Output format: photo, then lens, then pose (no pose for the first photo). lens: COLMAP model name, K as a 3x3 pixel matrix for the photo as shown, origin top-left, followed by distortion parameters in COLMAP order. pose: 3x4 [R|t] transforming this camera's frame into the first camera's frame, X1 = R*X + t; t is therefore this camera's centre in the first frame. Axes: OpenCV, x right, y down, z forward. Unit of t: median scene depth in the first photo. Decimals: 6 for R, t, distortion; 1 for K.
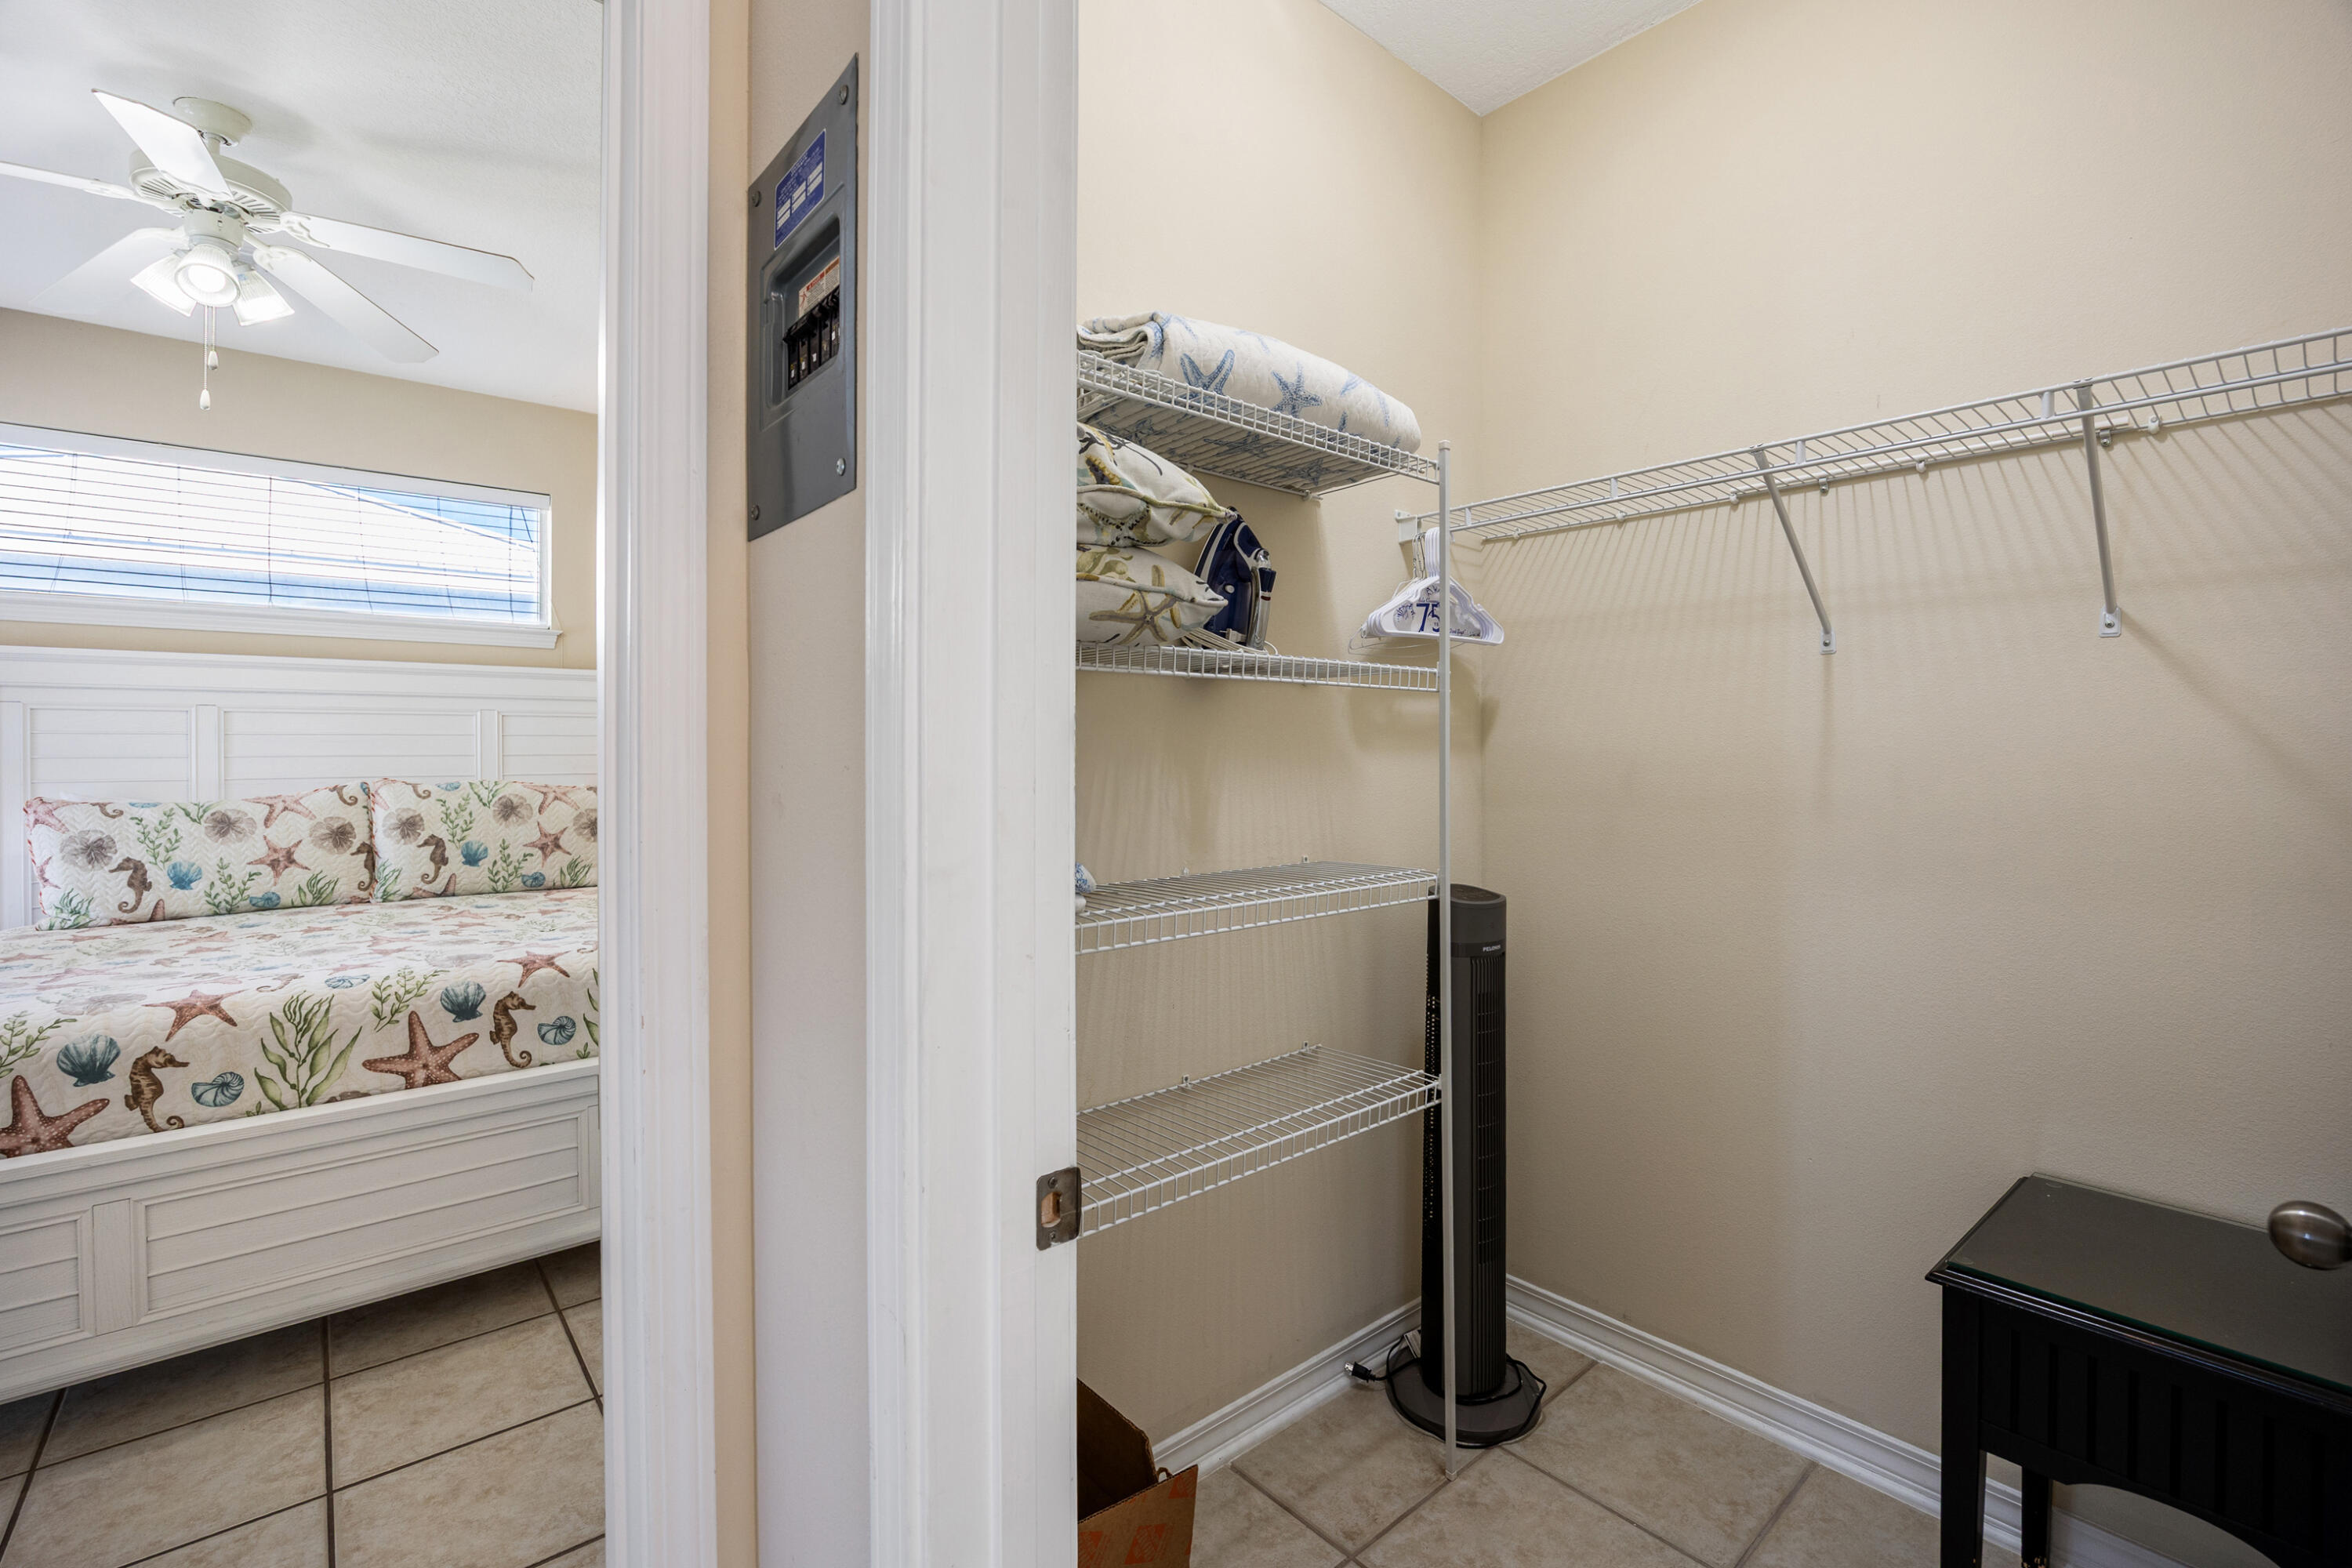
lens RADIAL K [[1034.4, 0, 1177.1], [0, 1034.4, 762.7], [0, 0, 1]] dist [-0.001752, -0.000297]
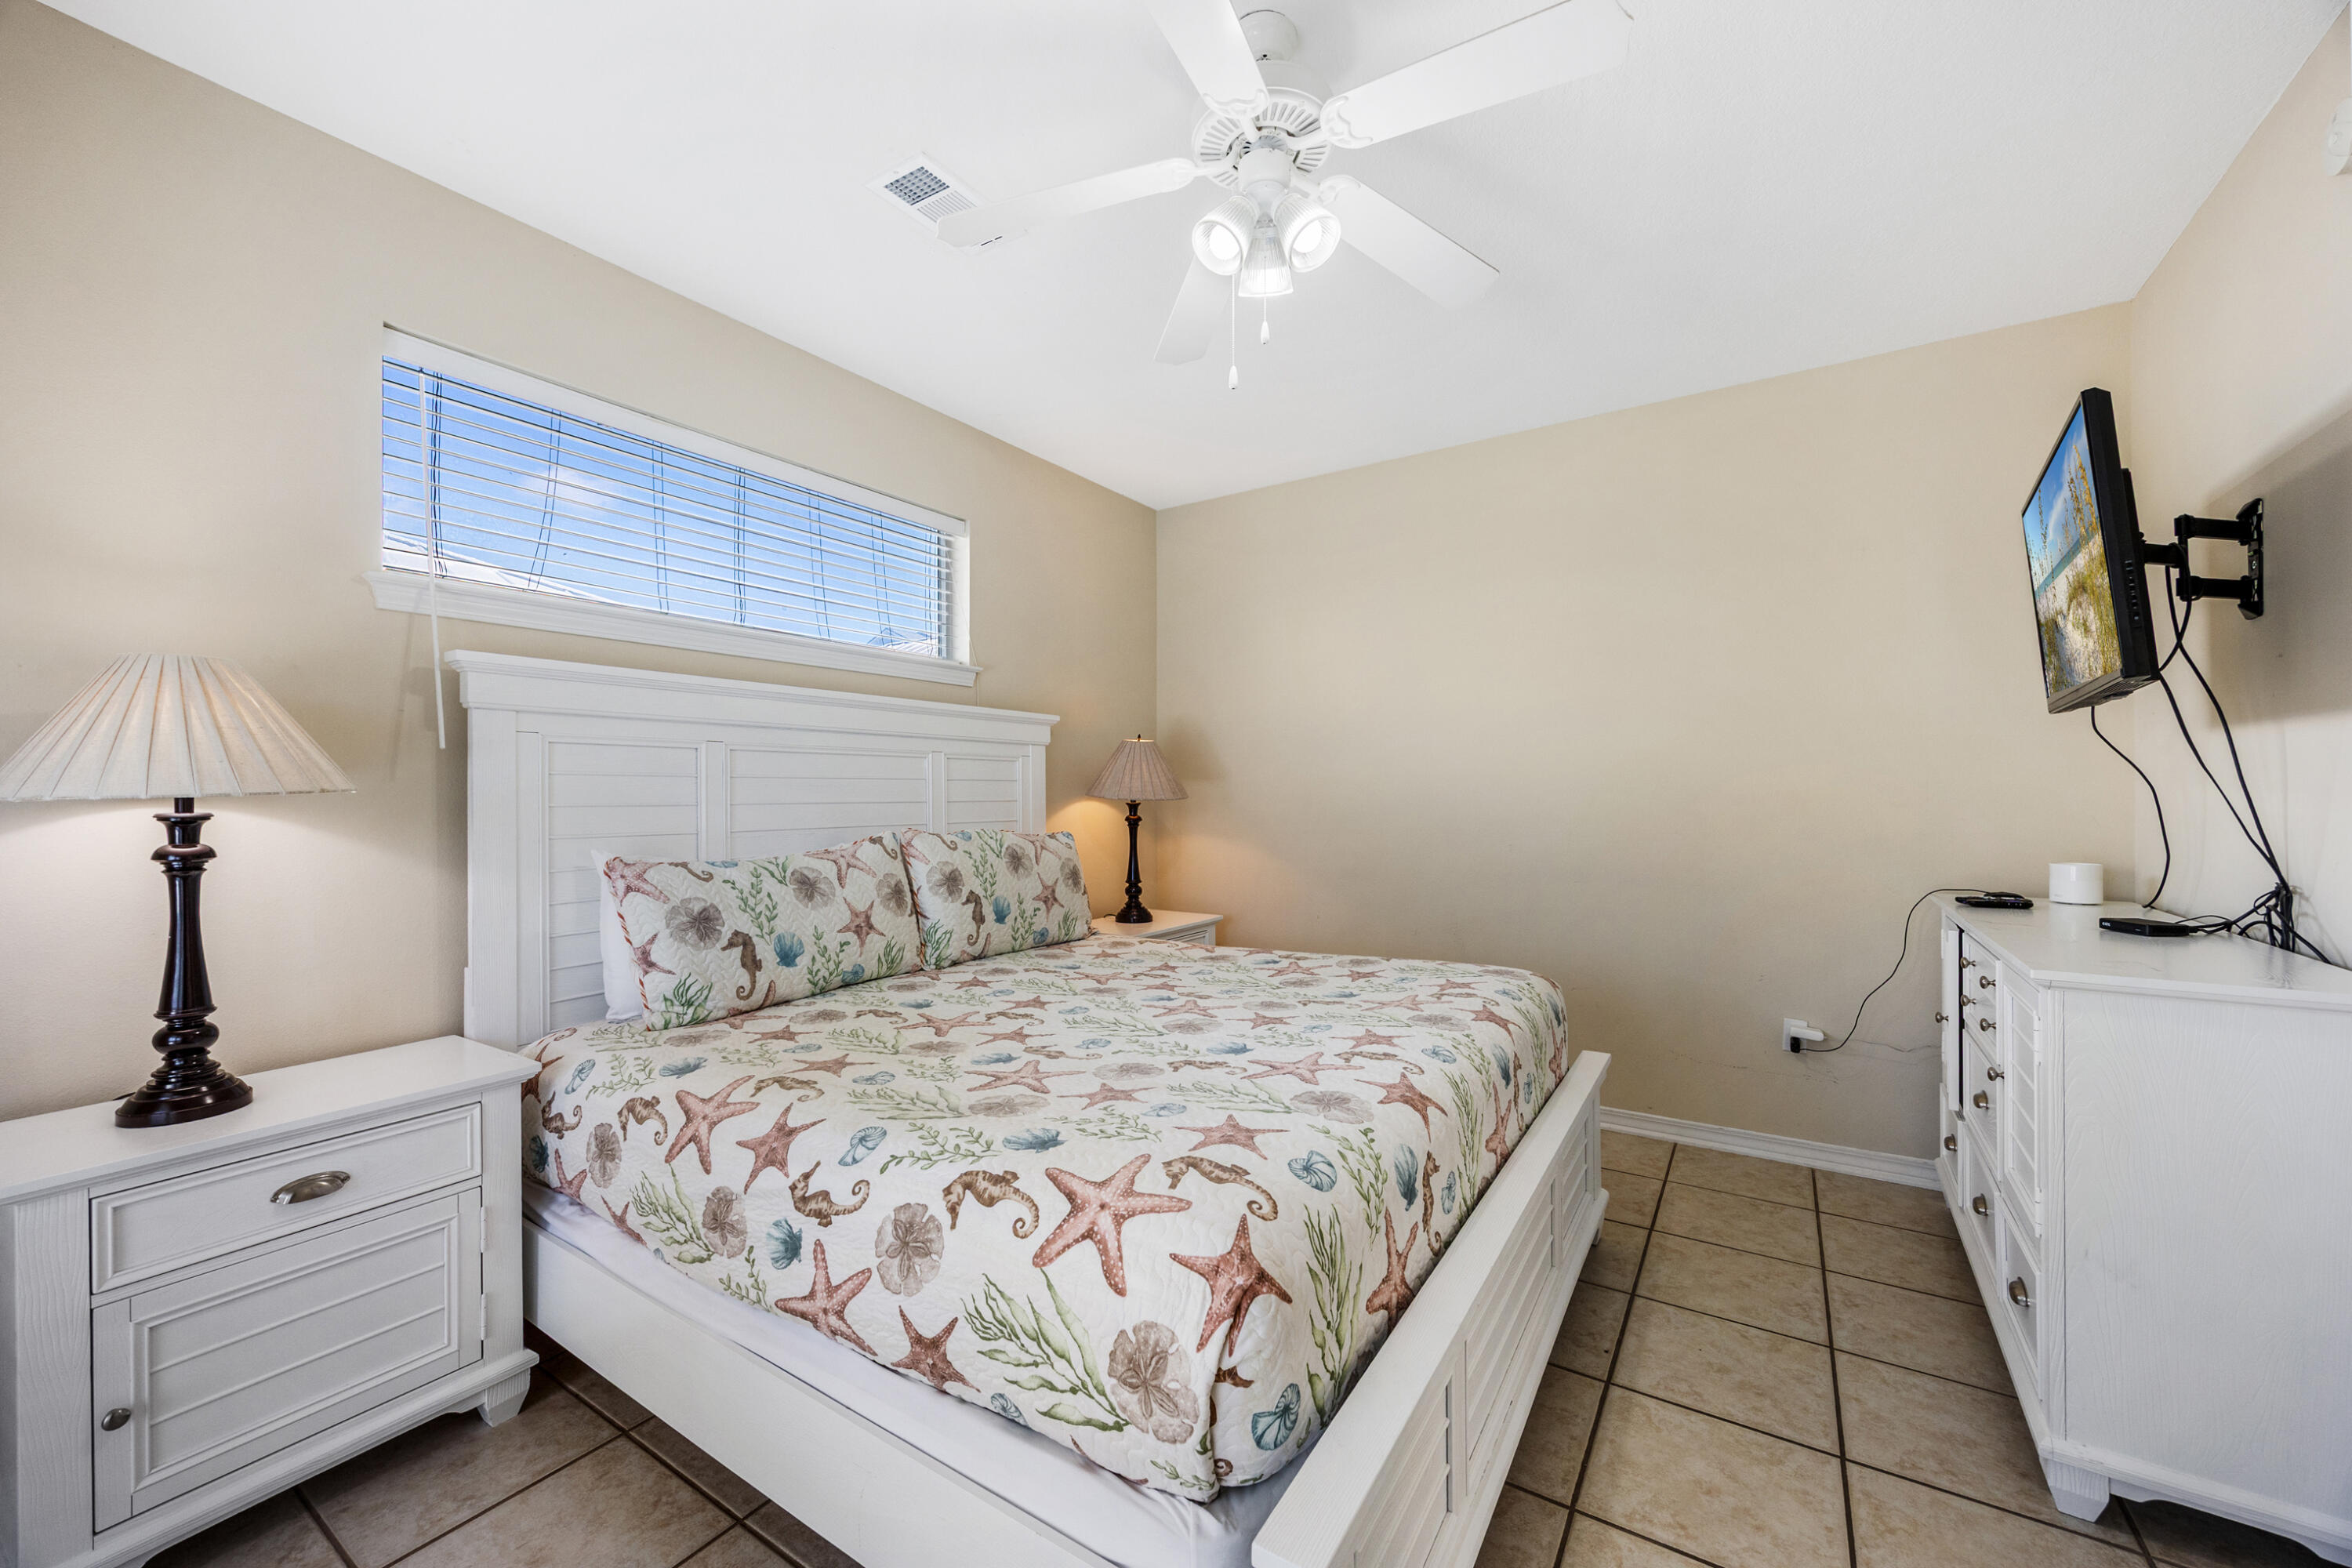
lens RADIAL K [[895.3, 0, 1174.9], [0, 895.3, 798.8], [0, 0, 1]] dist [0.003369, 0.000260]
pose [[0.958963, -0.003156, 0.283514, -0.847400], [0.006210, 0.999932, -0.009876, -0.000841], [-0.283464, 0.011232, 0.958917, 0.228803]]
